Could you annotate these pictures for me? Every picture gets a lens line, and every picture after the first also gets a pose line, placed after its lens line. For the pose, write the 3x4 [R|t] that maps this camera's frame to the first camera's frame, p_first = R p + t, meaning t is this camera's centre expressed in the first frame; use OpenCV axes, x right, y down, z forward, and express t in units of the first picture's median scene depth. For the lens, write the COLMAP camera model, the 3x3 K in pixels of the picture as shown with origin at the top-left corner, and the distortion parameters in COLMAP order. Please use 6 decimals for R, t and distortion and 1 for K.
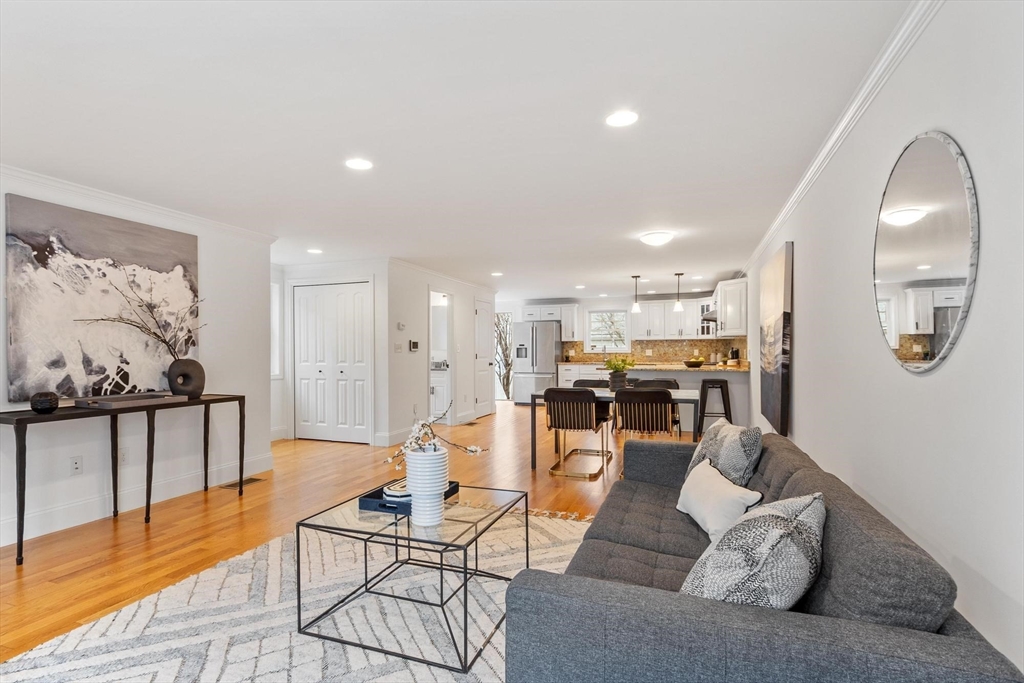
lens RADIAL K [[517.9, 0, 481.3], [0, 517.9, 348.0], [0, 0, 1]] dist [0.002386, -0.000279]
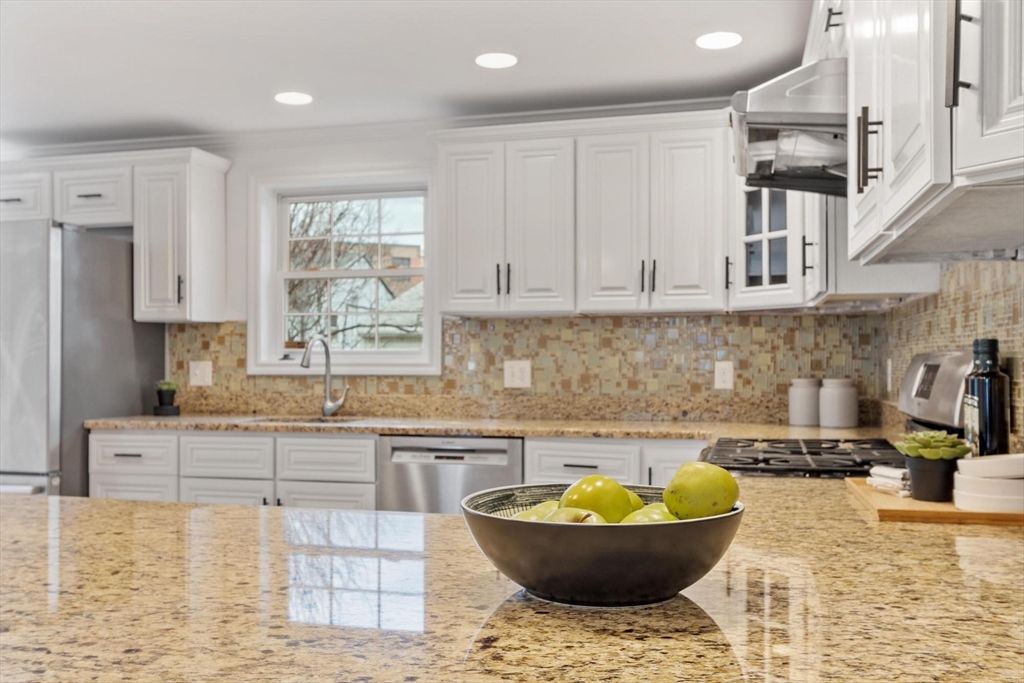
lens RADIAL K [[937.1, 0, 471.2], [0, 937.1, 345.4], [0, 0, 1]] dist [0.030145, 0.008491]
pose [[0.994864, 0.005921, 0.101047, 0.736868], [-0.004790, 0.999923, -0.011430, 0.004286], [-0.101107, 0.010887, 0.994816, 1.693913]]
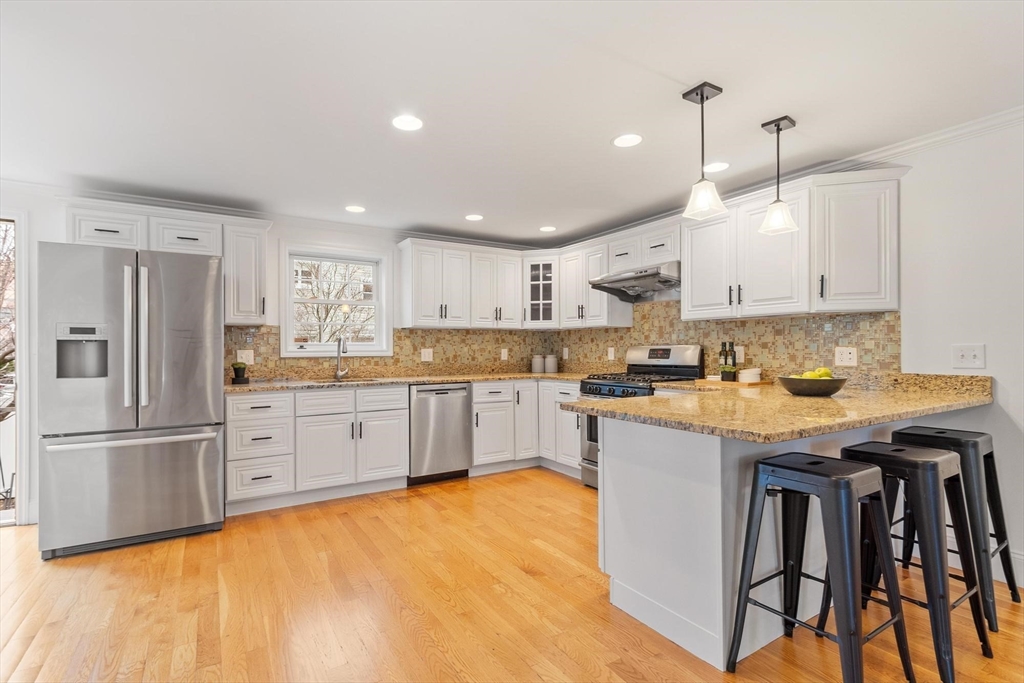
lens RADIAL K [[471.9, 0, 479.1], [0, 471.9, 348.6], [0, 0, 1]] dist [0.000560, -0.000015]
pose [[0.621125, 0.003993, 0.783702, 0.043933], [-0.001597, 0.999991, -0.003830, 0.013115], [-0.783710, 0.001127, 0.621126, 1.938498]]
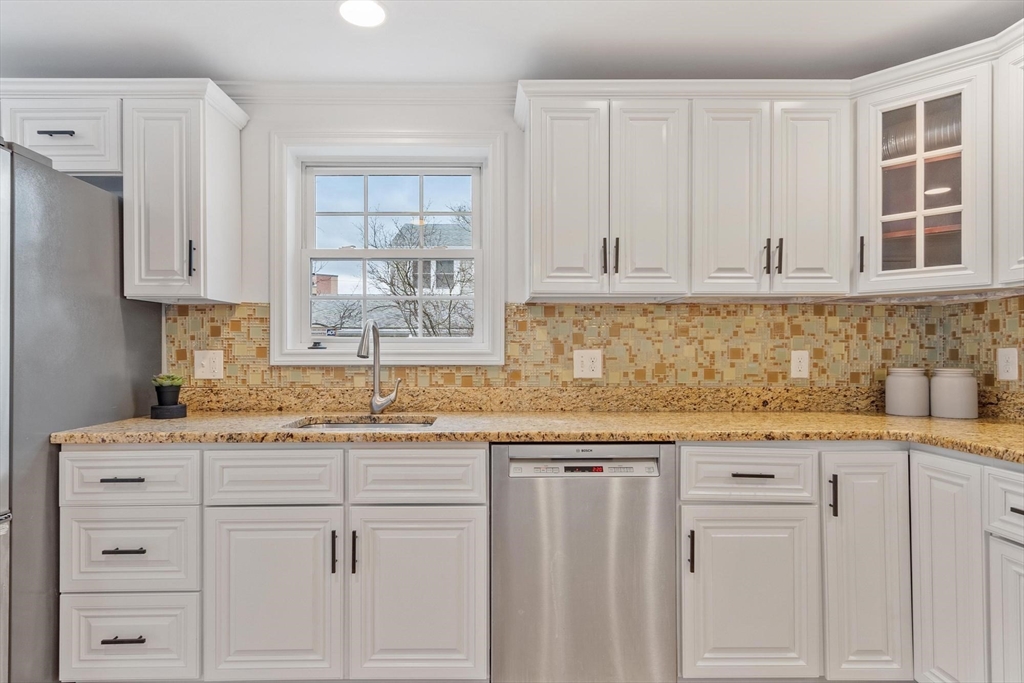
lens RADIAL K [[553.9, 0, 476.7], [0, 553.9, 349.5], [0, 0, 1]] dist [0.004202, -0.000196]
pose [[0.930305, 0.007669, 0.366707, 0.562875], [-0.006542, 0.999969, -0.004314, 0.012720], [-0.366729, 0.001614, 0.930326, 2.261826]]
